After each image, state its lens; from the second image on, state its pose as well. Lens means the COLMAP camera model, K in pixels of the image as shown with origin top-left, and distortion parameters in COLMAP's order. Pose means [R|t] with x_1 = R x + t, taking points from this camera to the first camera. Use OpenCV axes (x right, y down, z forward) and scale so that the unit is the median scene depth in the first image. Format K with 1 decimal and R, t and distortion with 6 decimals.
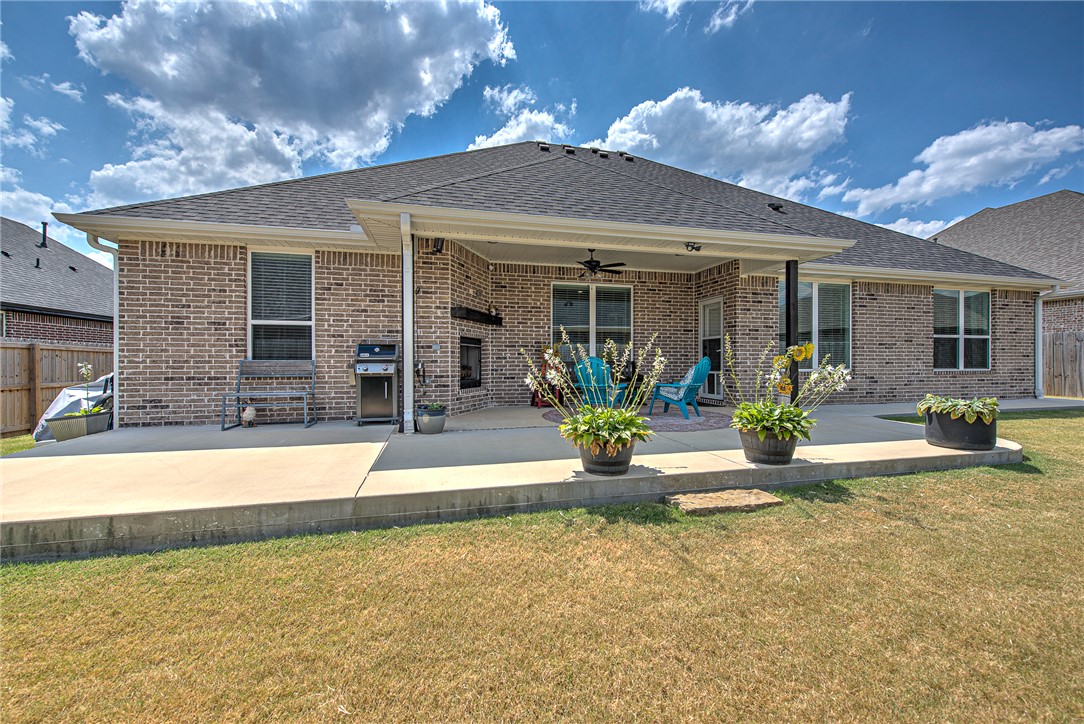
lens RADIAL K [[428.7, 0, 546.2], [0, 428.7, 363.4], [0, 0, 1]] dist [0.013136, 0.000233]
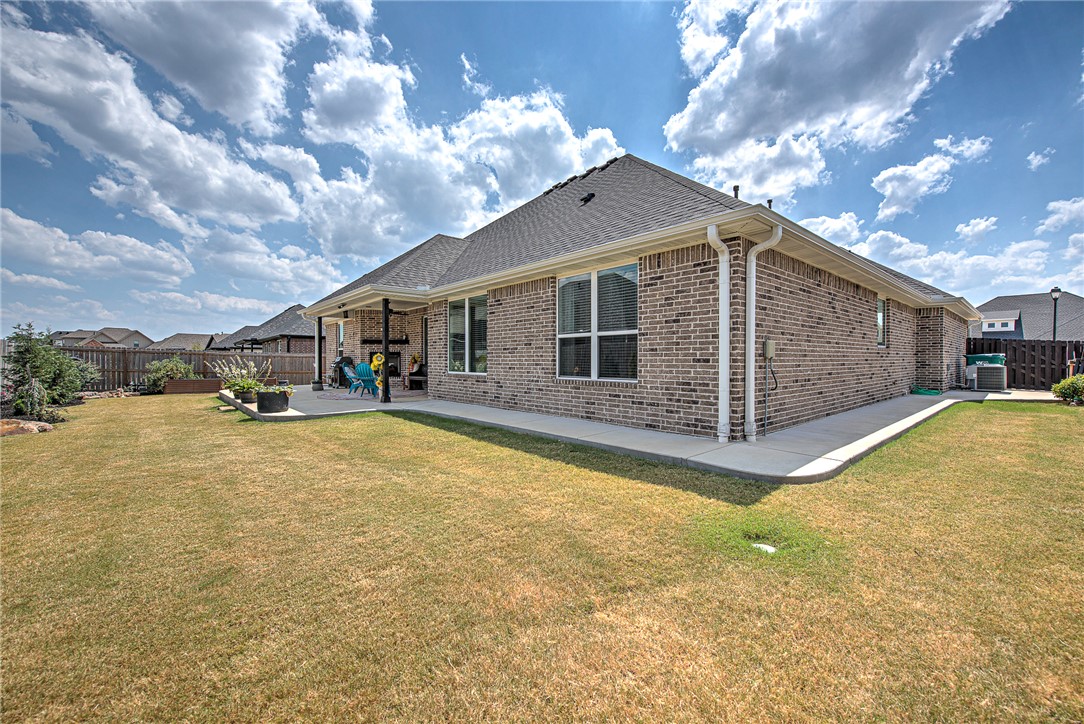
lens RADIAL K [[428.7, 0, 545.9], [0, 428.7, 361.4], [0, 0, 1]] dist [0.013136, 0.000233]
pose [[0.450732, 0.003277, -0.892653, 1.544655], [-0.003032, 0.999993, 0.002140, -0.016894], [0.892654, 0.001742, 0.450739, 0.589675]]
